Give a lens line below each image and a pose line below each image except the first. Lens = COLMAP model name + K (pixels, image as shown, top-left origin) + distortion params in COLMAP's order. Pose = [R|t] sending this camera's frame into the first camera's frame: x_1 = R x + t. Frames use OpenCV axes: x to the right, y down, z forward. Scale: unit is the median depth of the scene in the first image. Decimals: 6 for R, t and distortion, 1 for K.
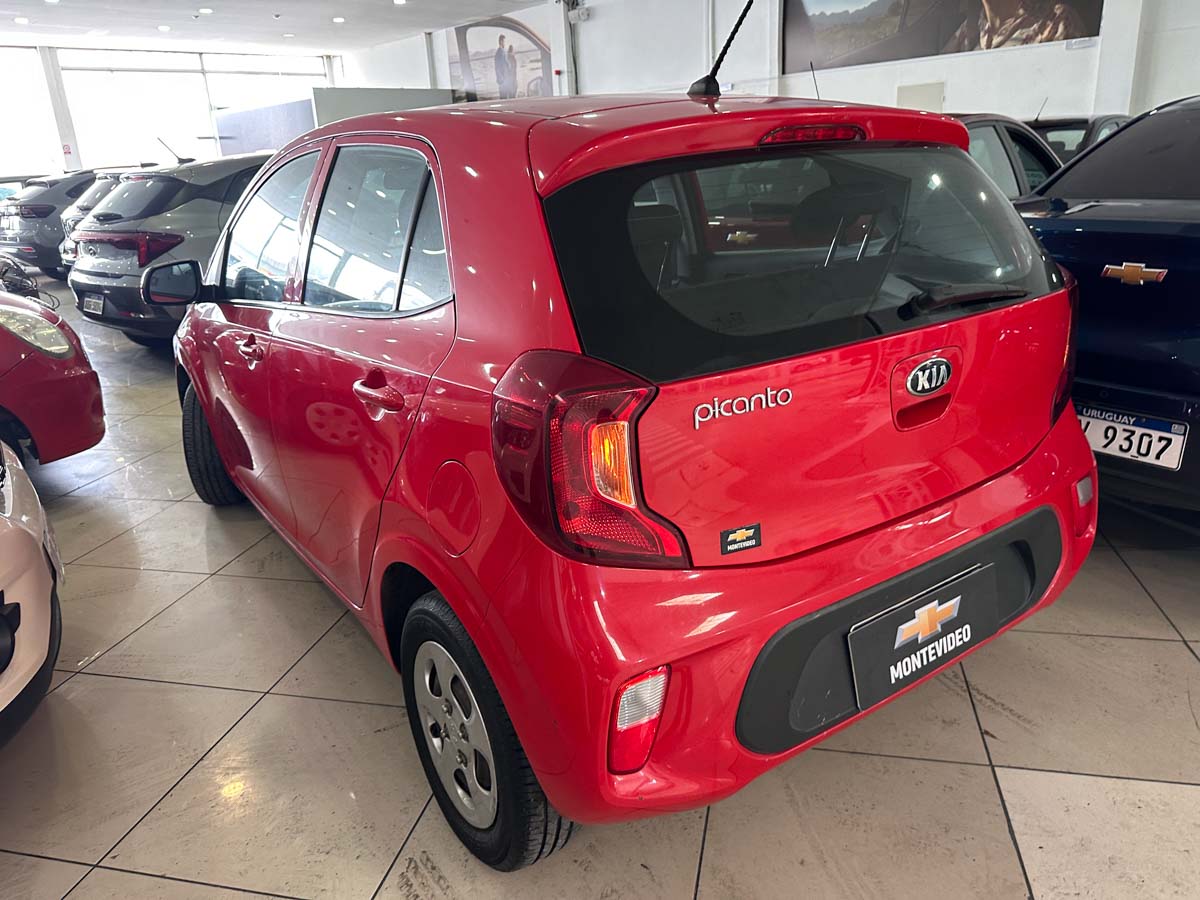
lens RADIAL K [[871.6, 0, 600.0], [0, 871.6, 450.0], [0, 0, 1]] dist [0.039644, -0.089053]
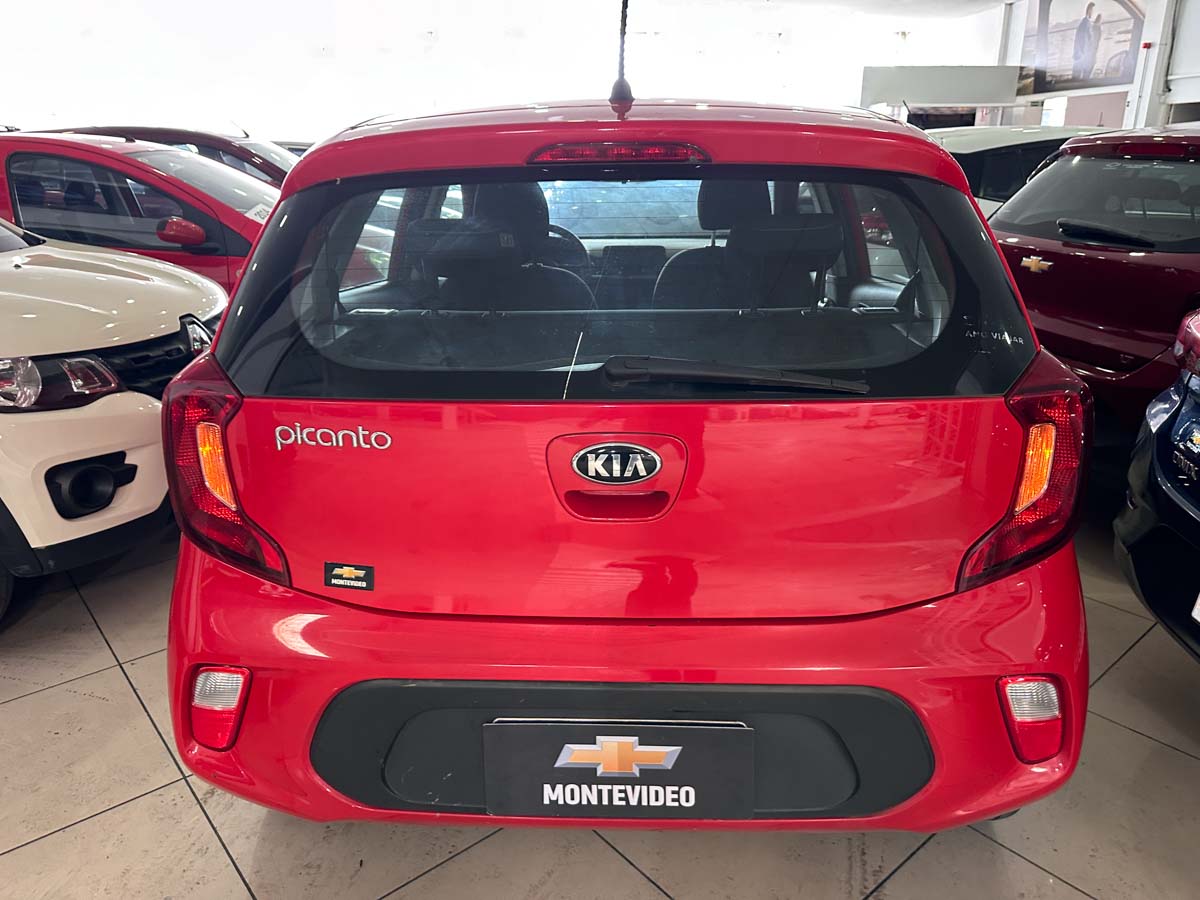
lens RADIAL K [[865.1, 0, 600.0], [0, 865.1, 450.0], [0, 0, 1]] dist [0.007067, 0.000850]
pose [[0.804536, 0.236384, -0.544834, 0.728543], [-0.221411, 0.970623, 0.094169, -0.152907], [0.551089, 0.044870, 0.833239, 0.302562]]
